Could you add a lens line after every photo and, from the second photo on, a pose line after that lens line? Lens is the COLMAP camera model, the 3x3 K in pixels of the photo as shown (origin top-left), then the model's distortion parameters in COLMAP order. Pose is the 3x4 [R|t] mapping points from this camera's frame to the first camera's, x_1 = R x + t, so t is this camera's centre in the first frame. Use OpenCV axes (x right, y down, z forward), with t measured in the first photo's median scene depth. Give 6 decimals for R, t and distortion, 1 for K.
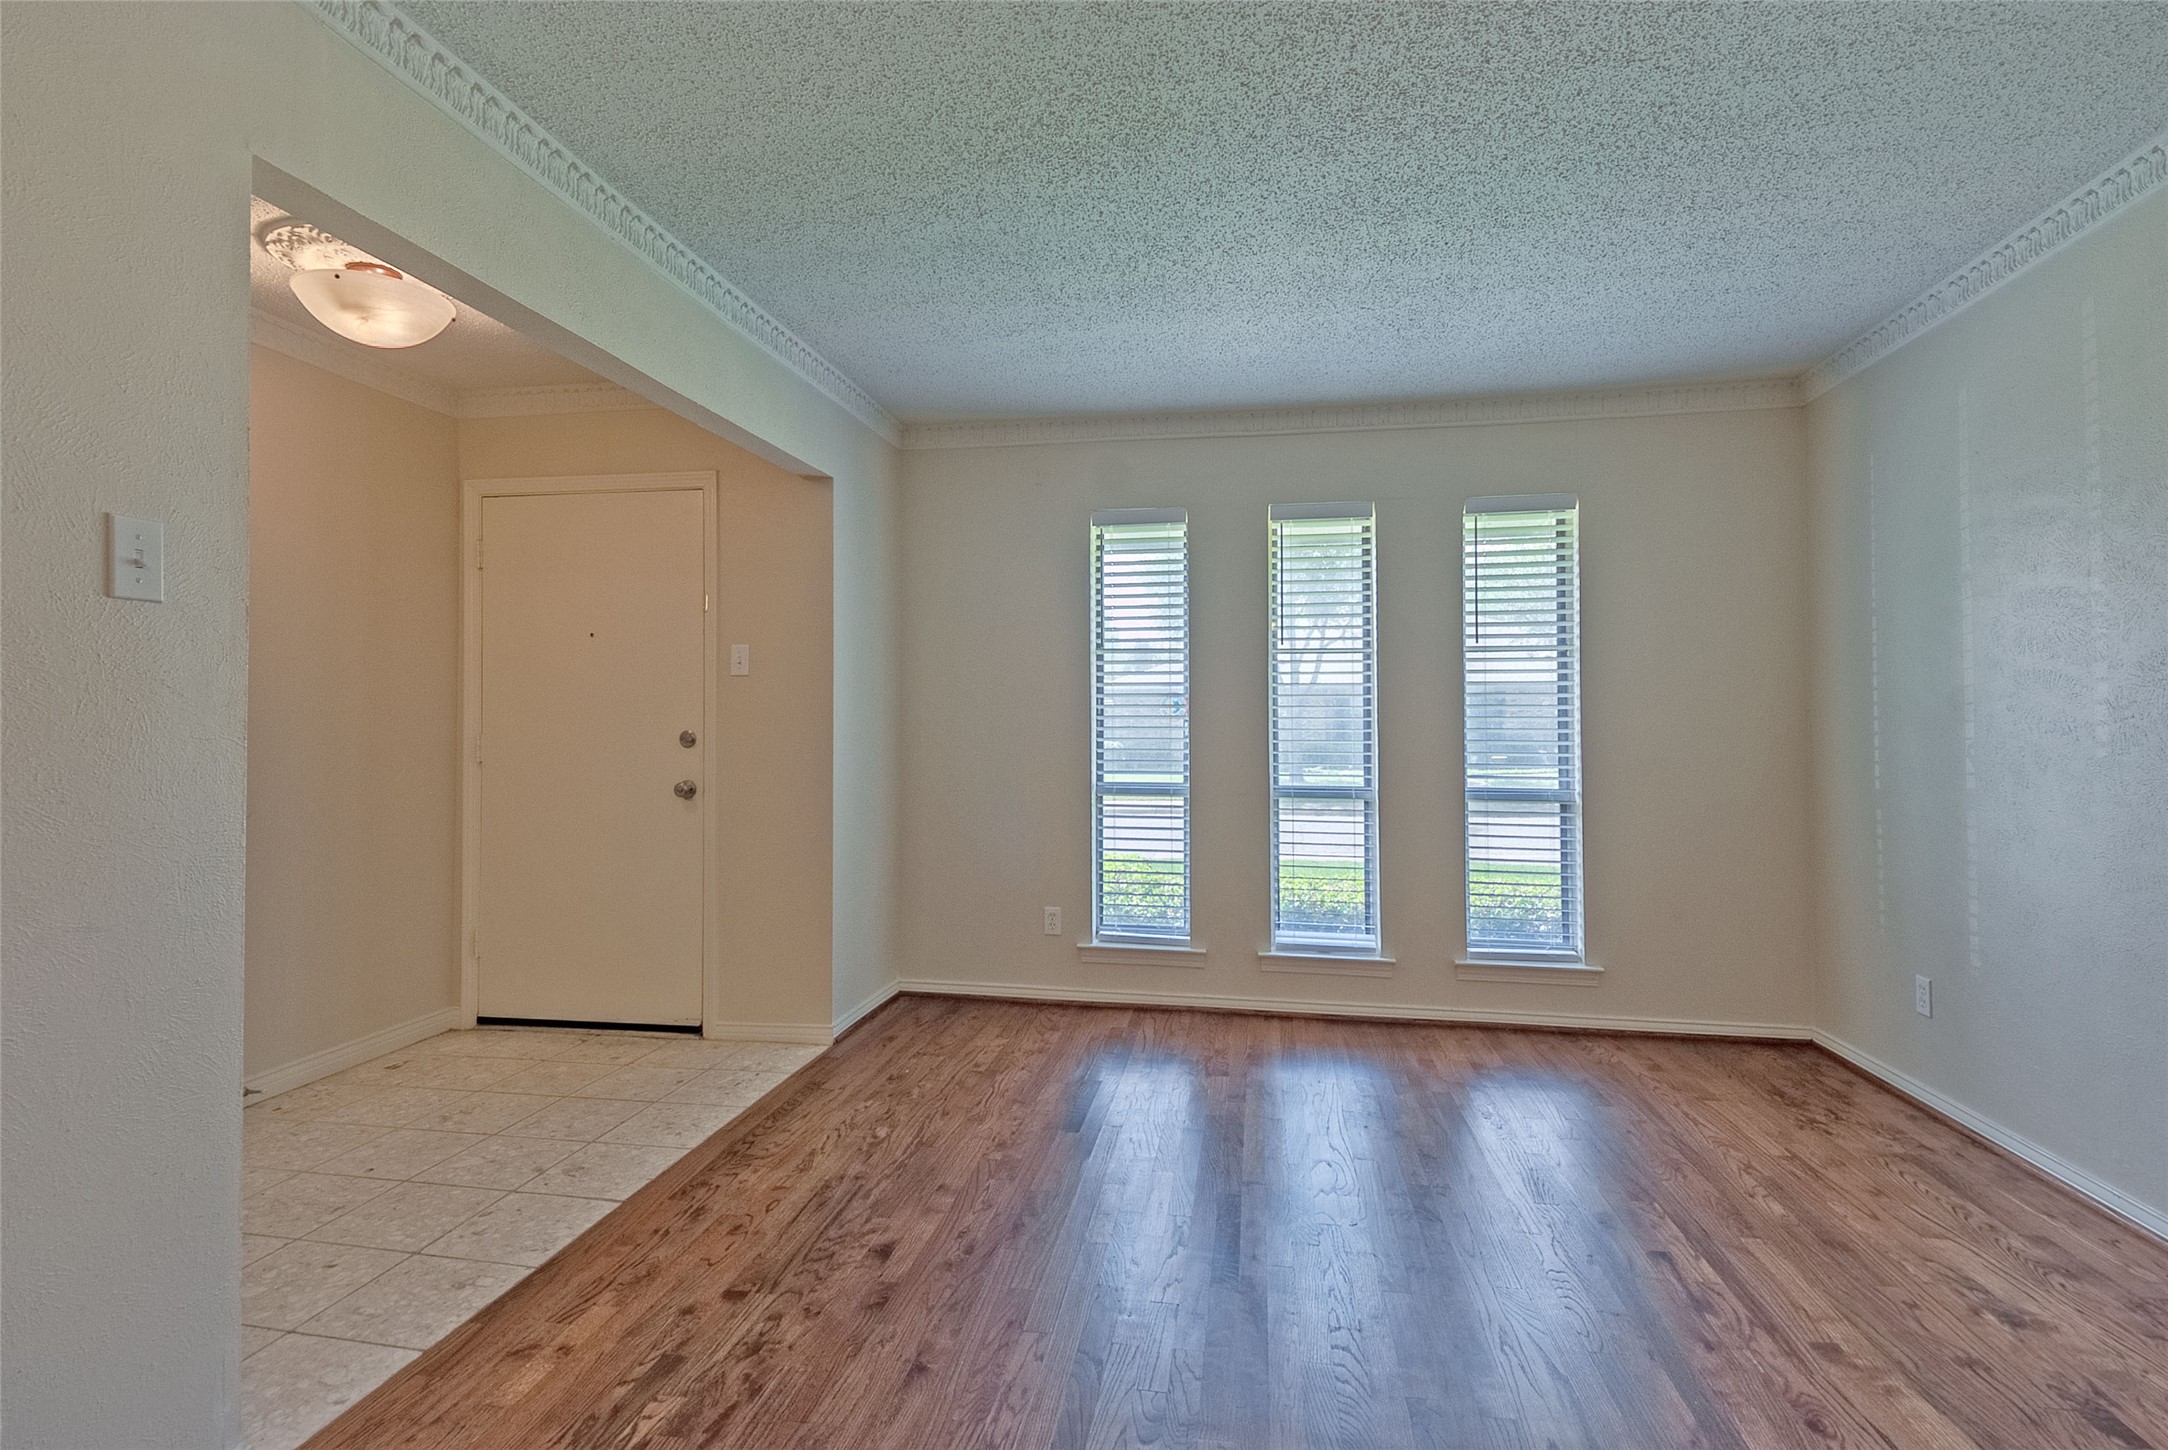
lens RADIAL K [[1052.0, 0, 1084.0], [0, 1052.0, 725.0], [0, 0, 1]] dist [0.023642, -0.000377]
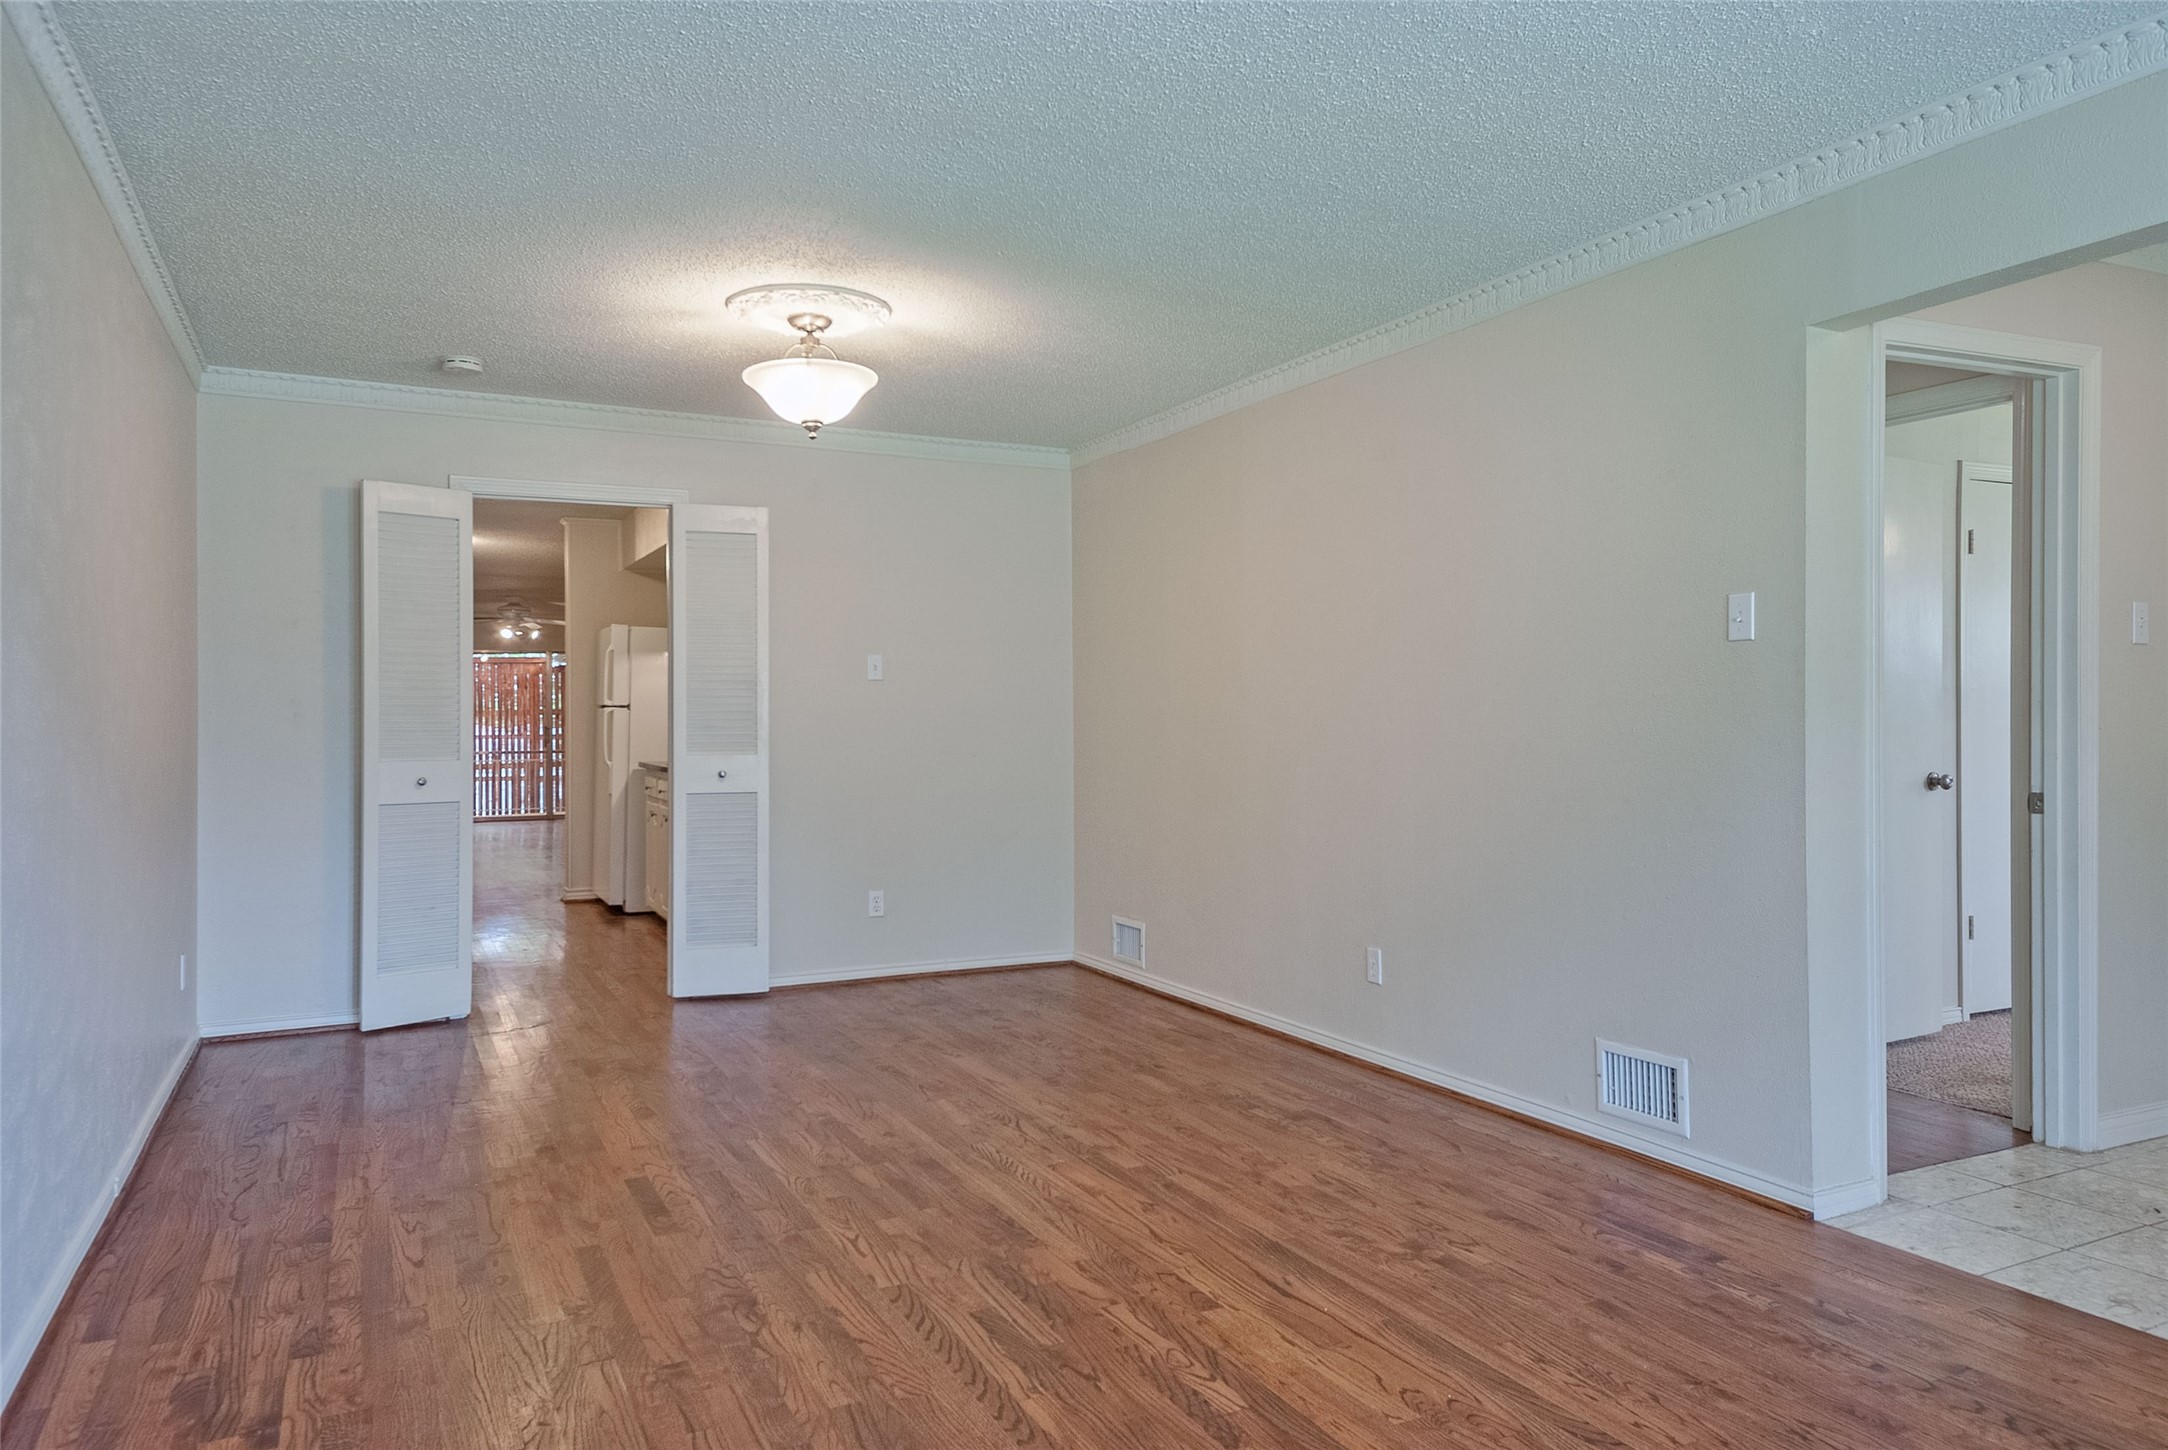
lens RADIAL K [[1385.9, 0, 1084.0], [0, 1385.9, 725.0], [0, 0, 1]] dist [0.081988, -0.063931]
pose [[-0.799215, 0.003400, -0.601036, 0.902857], [0.000635, 0.999988, 0.004813, 0.008445], [0.601045, 0.003465, -0.799207, 1.455879]]
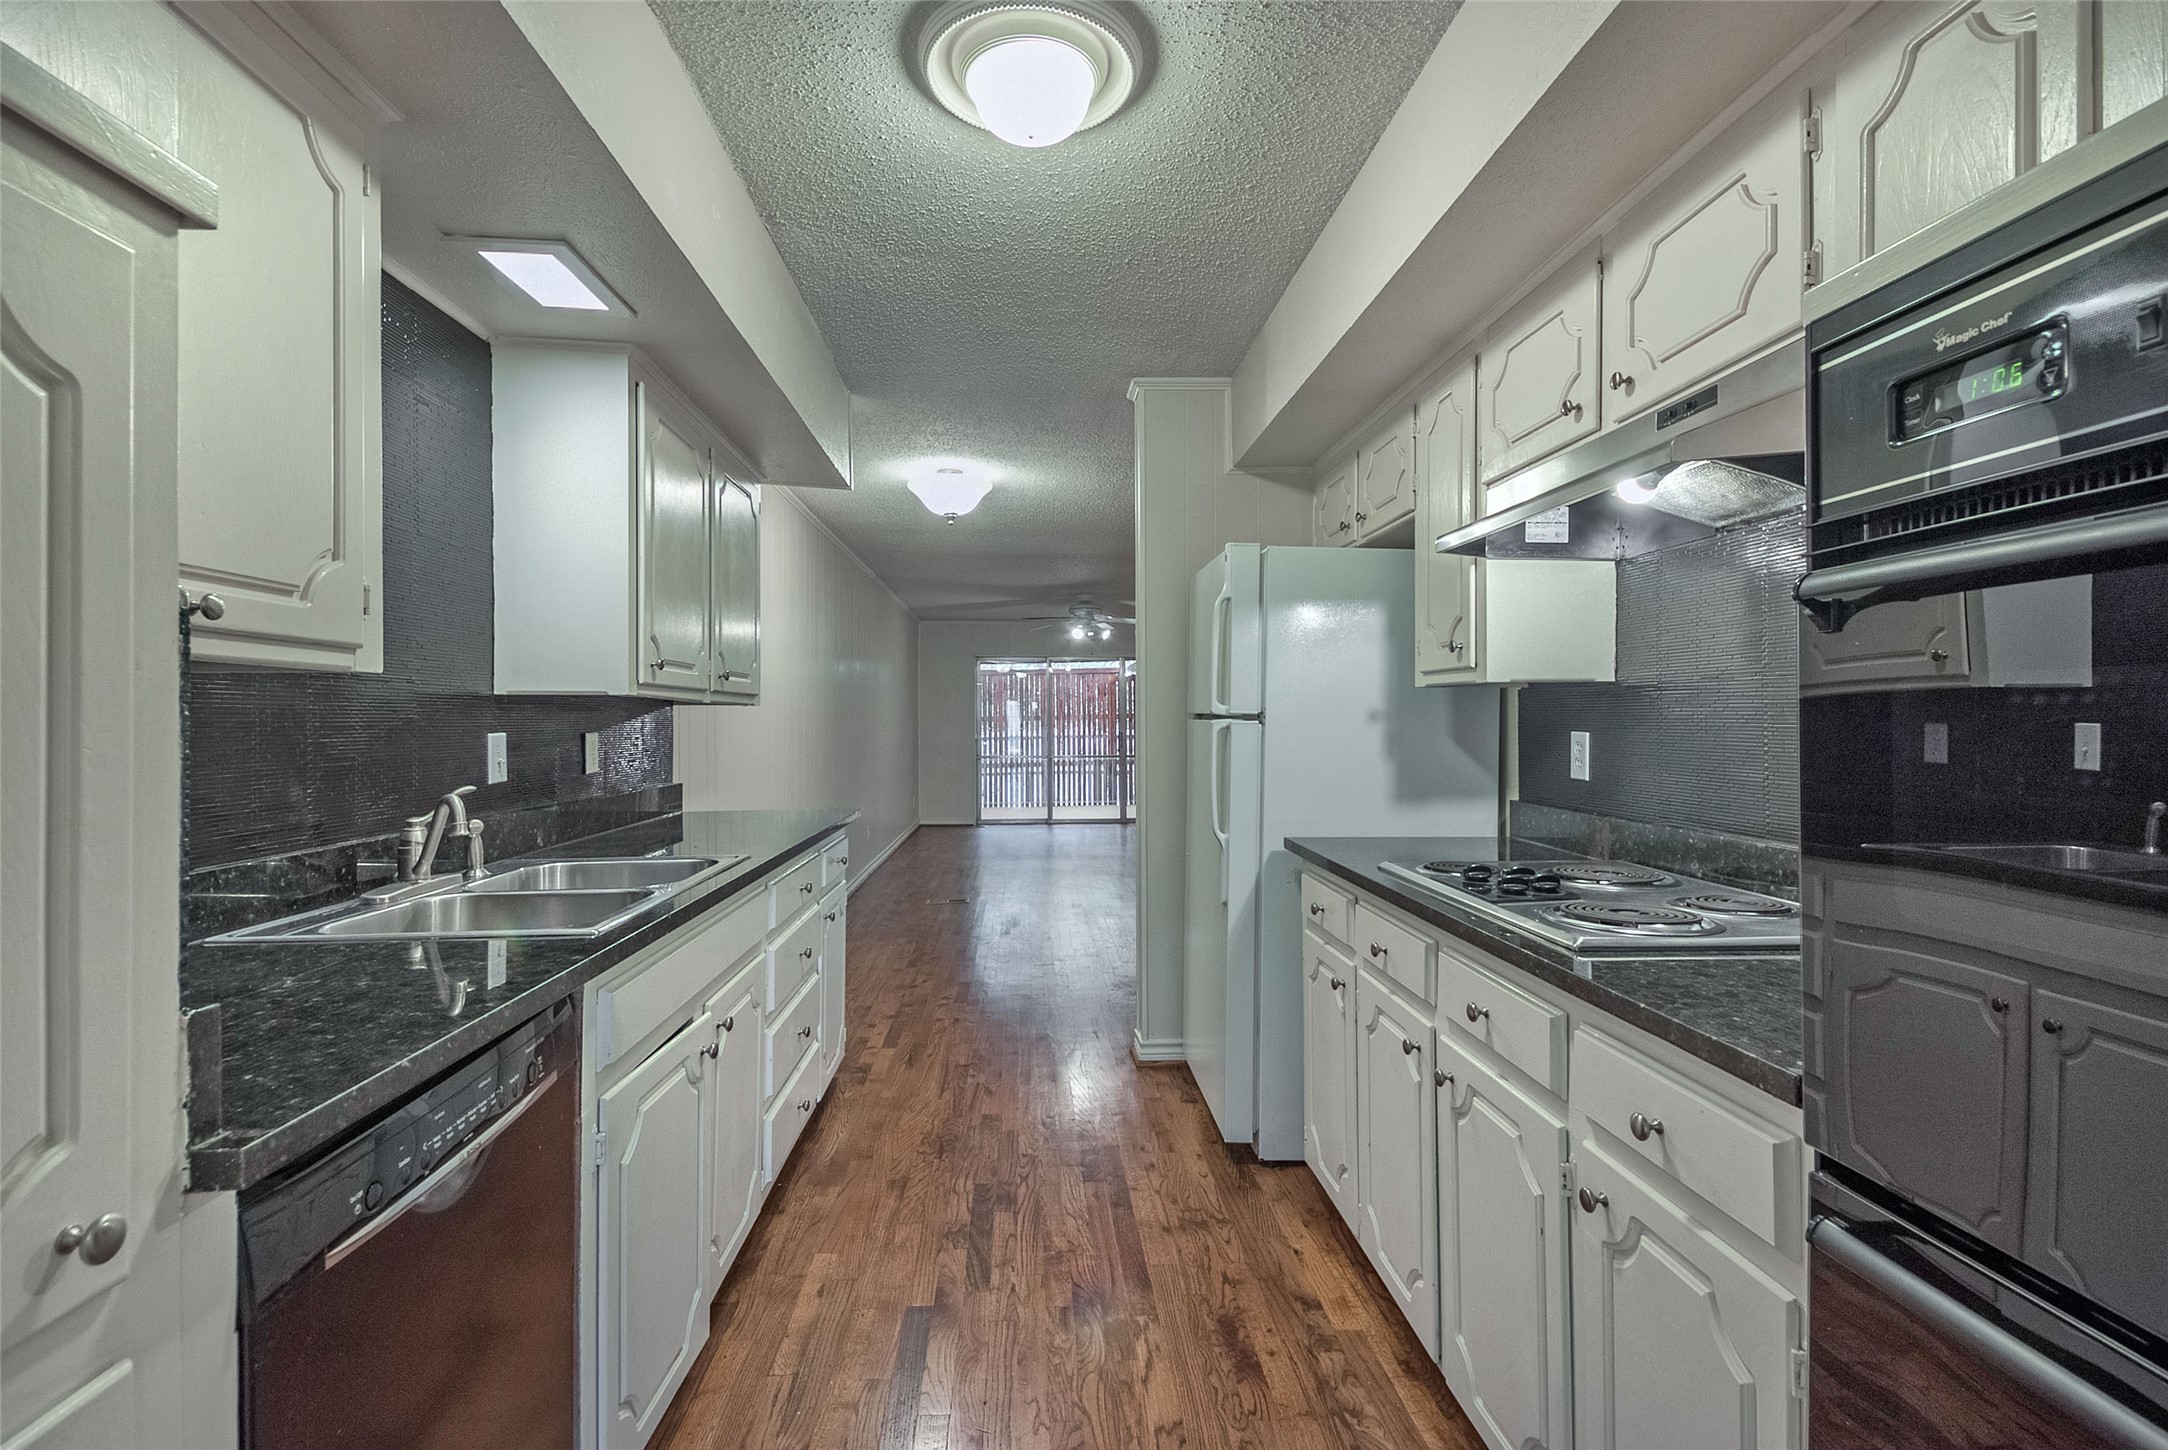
lens RADIAL K [[1011.5, 0, 1084.0], [0, 1011.5, 725.0], [0, 0, 1]] dist [0.000296, -0.000086]
pose [[-0.971804, 0.006913, -0.235688, 0.138528], [0.005452, 0.999962, 0.006850, -0.023537], [0.235726, 0.005372, -0.971805, -1.103162]]
